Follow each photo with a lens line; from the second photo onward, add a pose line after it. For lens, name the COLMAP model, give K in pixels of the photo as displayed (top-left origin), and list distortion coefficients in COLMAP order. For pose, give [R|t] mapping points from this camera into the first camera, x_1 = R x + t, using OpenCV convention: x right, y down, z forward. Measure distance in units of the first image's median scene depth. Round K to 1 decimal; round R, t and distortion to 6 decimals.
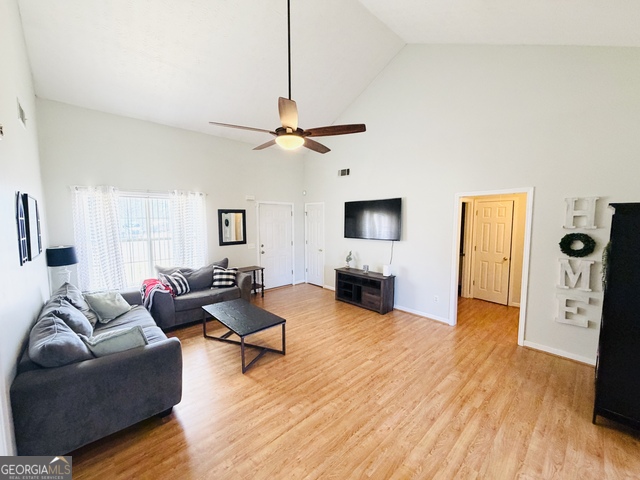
lens RADIAL K [[255.6, 0, 319.2], [0, 255.6, 239.1], [0, 0, 1]] dist [-0.000169, -0.000062]
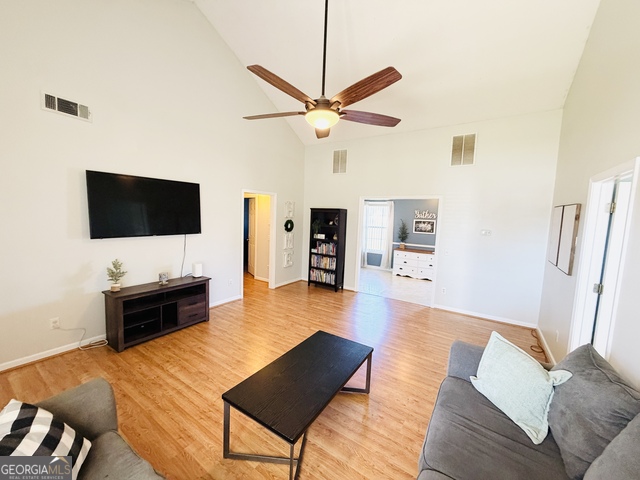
lens RADIAL K [[255.6, 0, 319.2], [0, 255.6, 239.1], [0, 0, 1]] dist [-0.000169, -0.000062]
pose [[-0.240086, -0.099501, 0.965639, -0.731367], [0.038338, 0.992985, 0.111851, -0.064571], [-0.969994, 0.063875, -0.234587, 0.938368]]
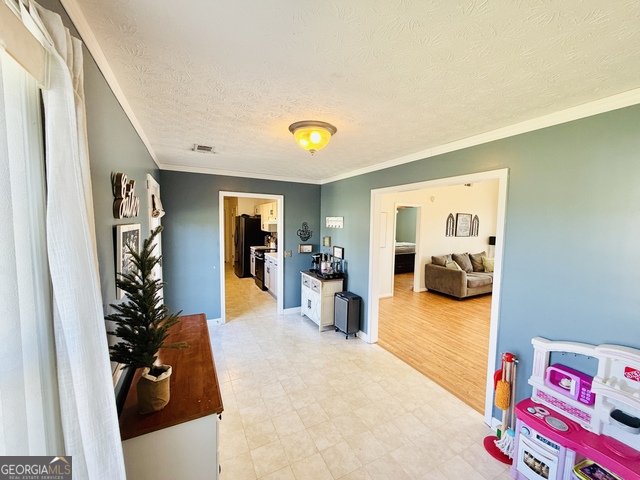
lens RADIAL K [[255.6, 0, 319.2], [0, 255.6, 239.1], [0, 0, 1]] dist [-0.000169, -0.000062]
pose [[-0.265560, 0.069099, -0.961615, 1.190471], [-0.087952, 0.991533, 0.095538, -0.014706], [0.960074, 0.109947, -0.257234, 0.150053]]
